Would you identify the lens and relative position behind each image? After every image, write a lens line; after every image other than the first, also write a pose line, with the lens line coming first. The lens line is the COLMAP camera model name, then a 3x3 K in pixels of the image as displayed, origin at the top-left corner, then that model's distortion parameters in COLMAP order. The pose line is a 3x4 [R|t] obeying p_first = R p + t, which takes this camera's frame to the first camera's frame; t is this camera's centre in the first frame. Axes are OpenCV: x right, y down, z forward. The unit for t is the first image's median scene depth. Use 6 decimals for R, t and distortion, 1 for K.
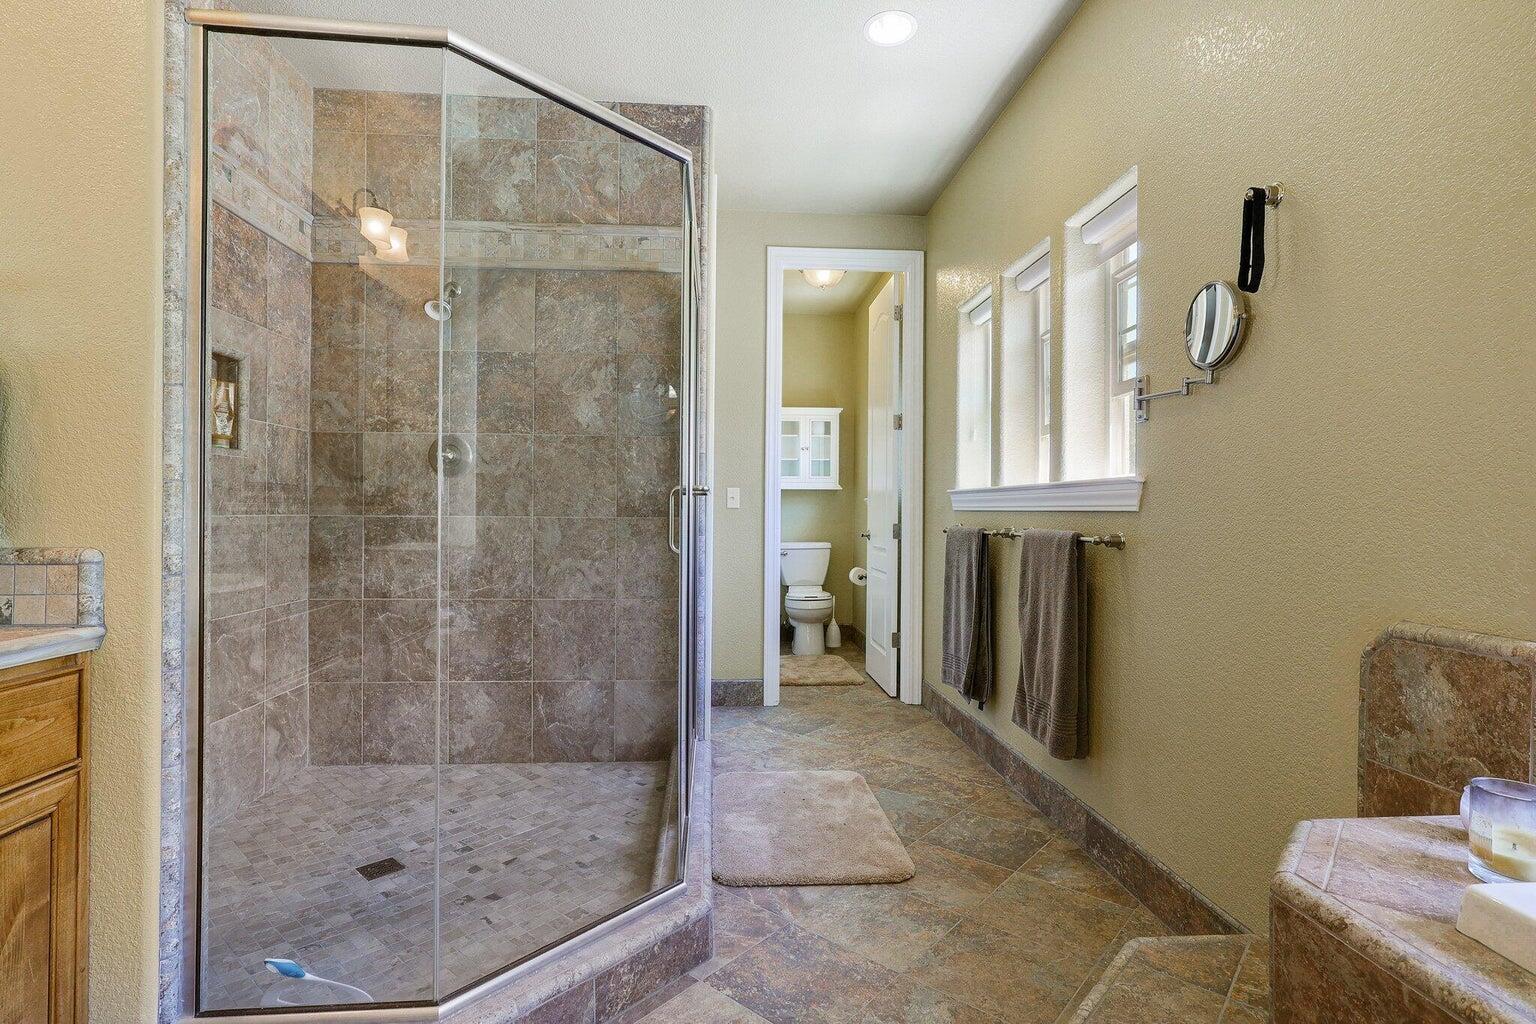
lens RADIAL K [[749.8, 0, 754.1], [0, 749.8, 518.6], [0, 0, 1]] dist [-0.004144, -0.000336]
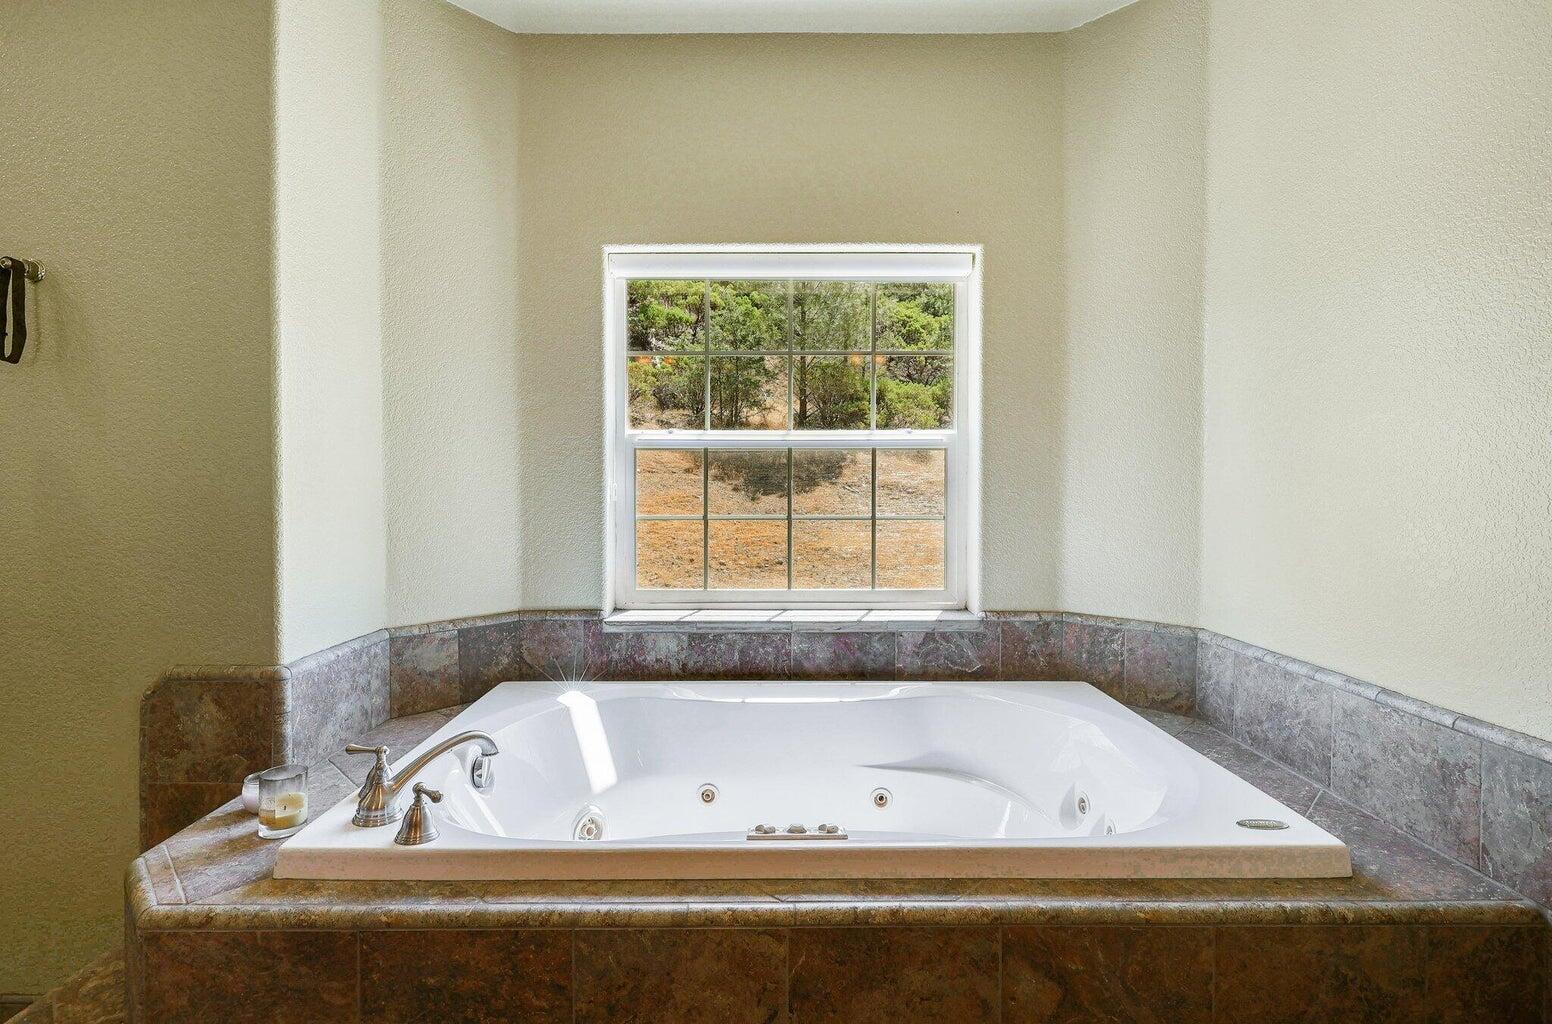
lens RADIAL K [[718.3, 0, 775.8], [0, 718.3, 505.7], [0, 0, 1]] dist [-0.003557, -0.001636]
pose [[0.044615, -0.021711, 0.998768, -0.155274], [0.003652, 0.999761, 0.021569, -0.081704], [-0.998998, 0.002685, 0.044683, -0.039046]]
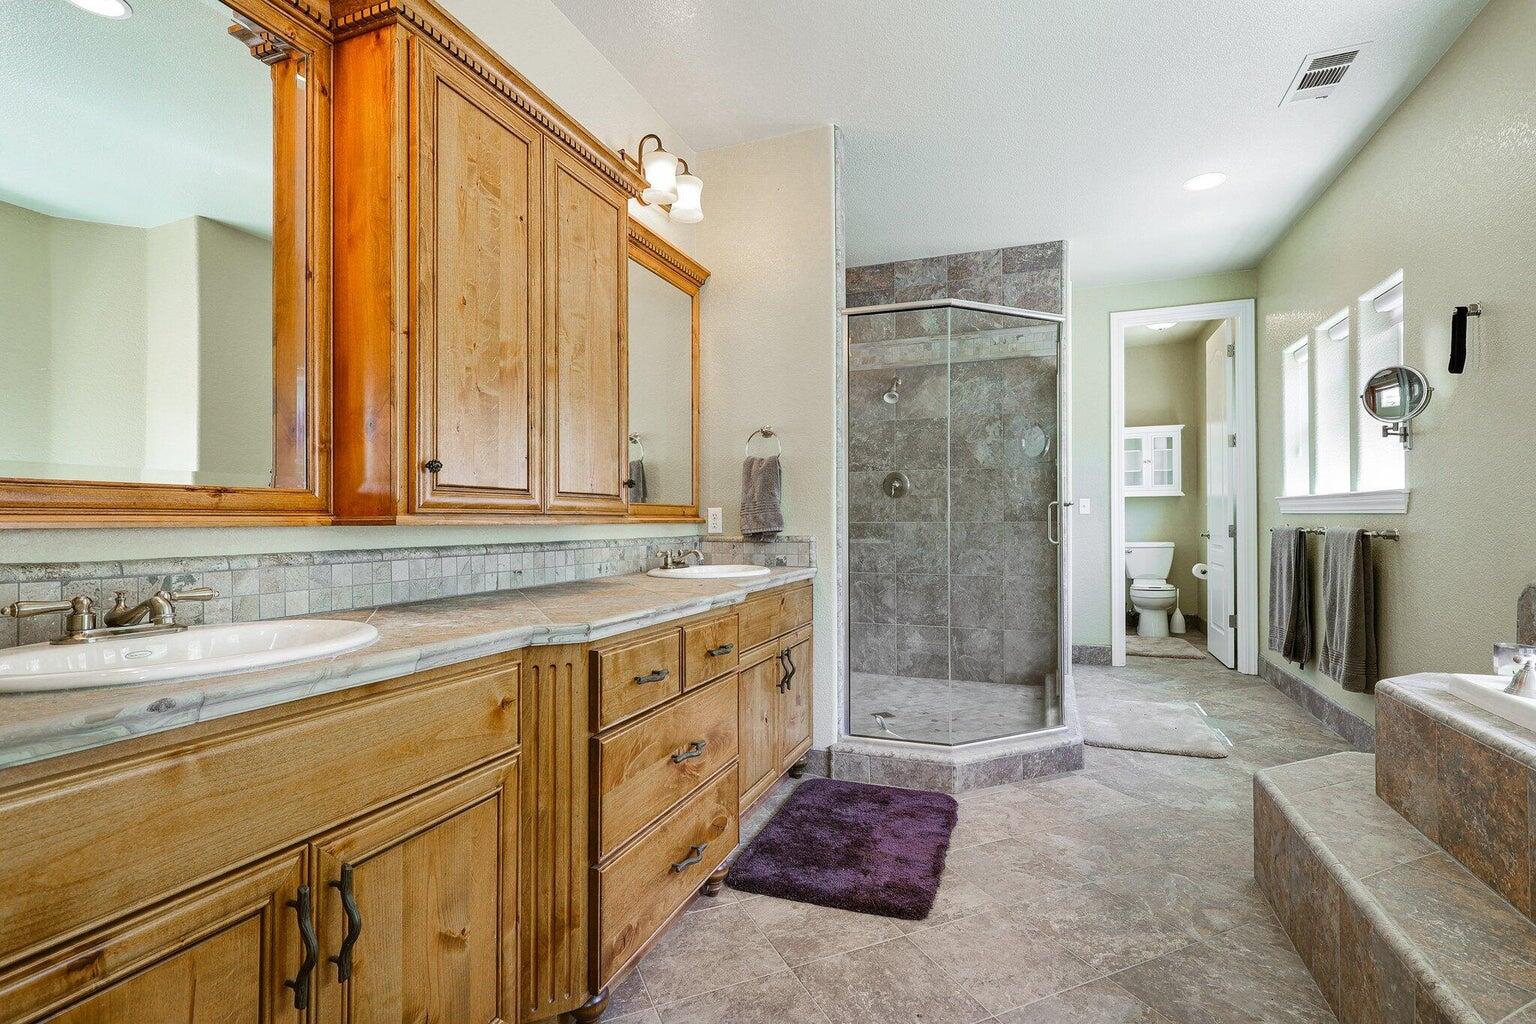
lens RADIAL K [[710.9, 0, 767.0], [0, 710.9, 519.0], [0, 0, 1]] dist [-0.003557, -0.001636]
pose [[0.907839, -0.012191, -0.419143, -0.019195], [0.009112, 0.999915, -0.009349, 0.001900], [0.419221, 0.004668, 0.907872, -0.604220]]
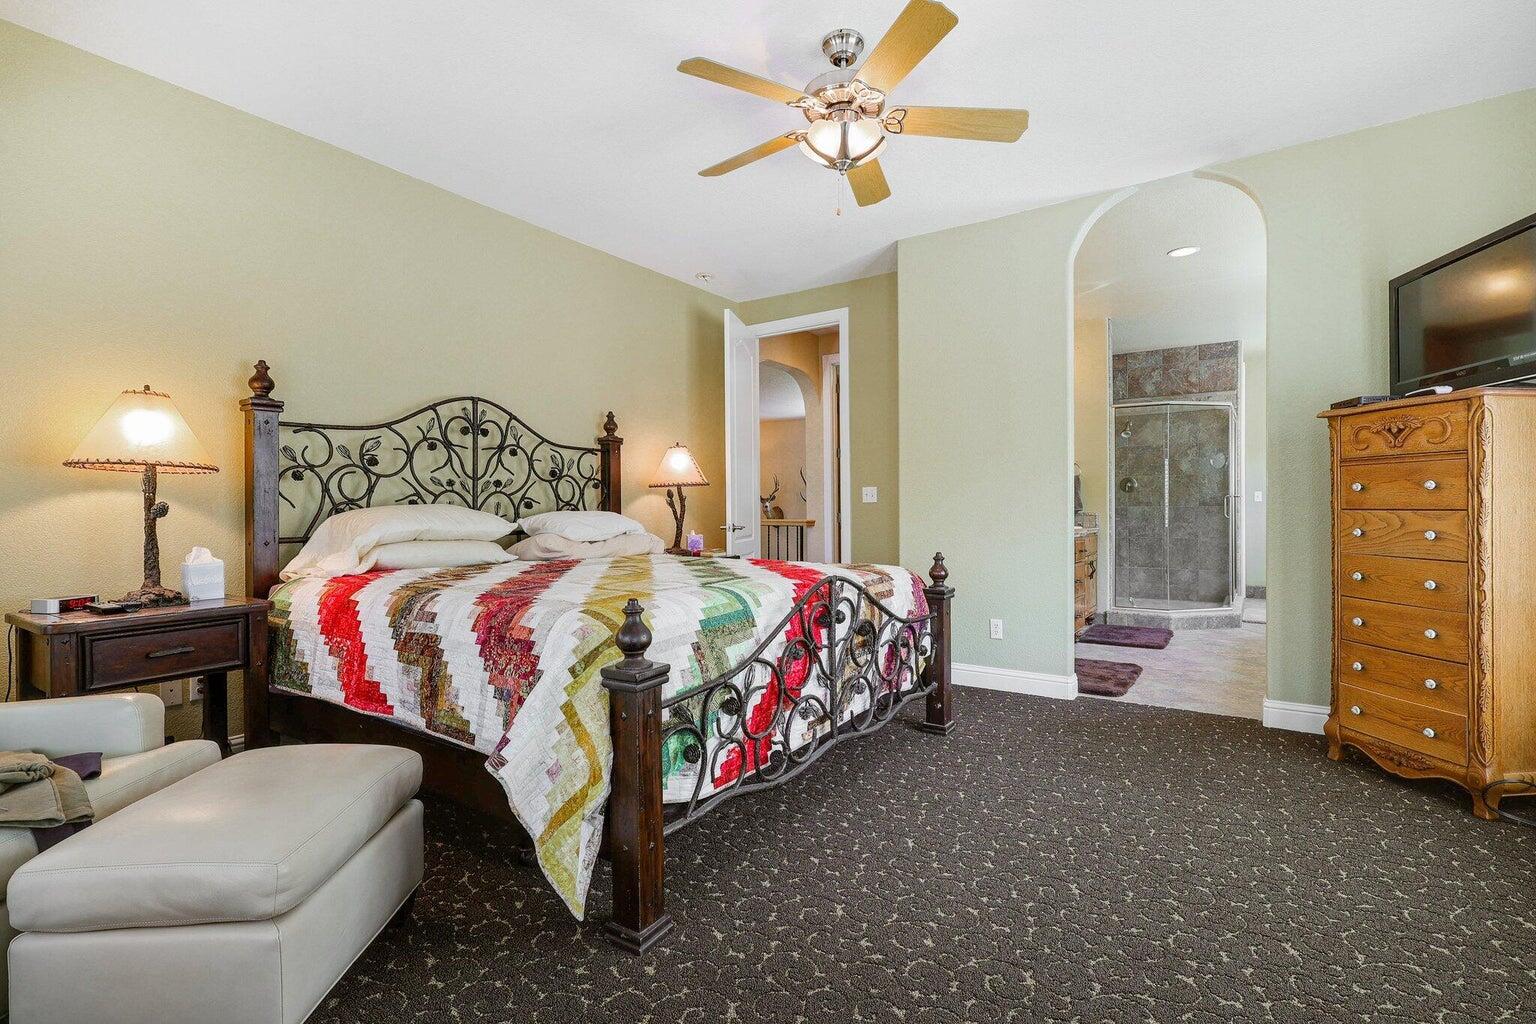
lens RADIAL K [[710.9, 0, 755.8], [0, 710.9, 512.1], [0, 0, 1]] dist [-0.003557, -0.001636]
pose [[0.778722, -0.008529, -0.627311, 0.193222], [0.008450, 0.999959, -0.003107, 0.014929], [0.627312, -0.002881, 0.778762, -2.228056]]
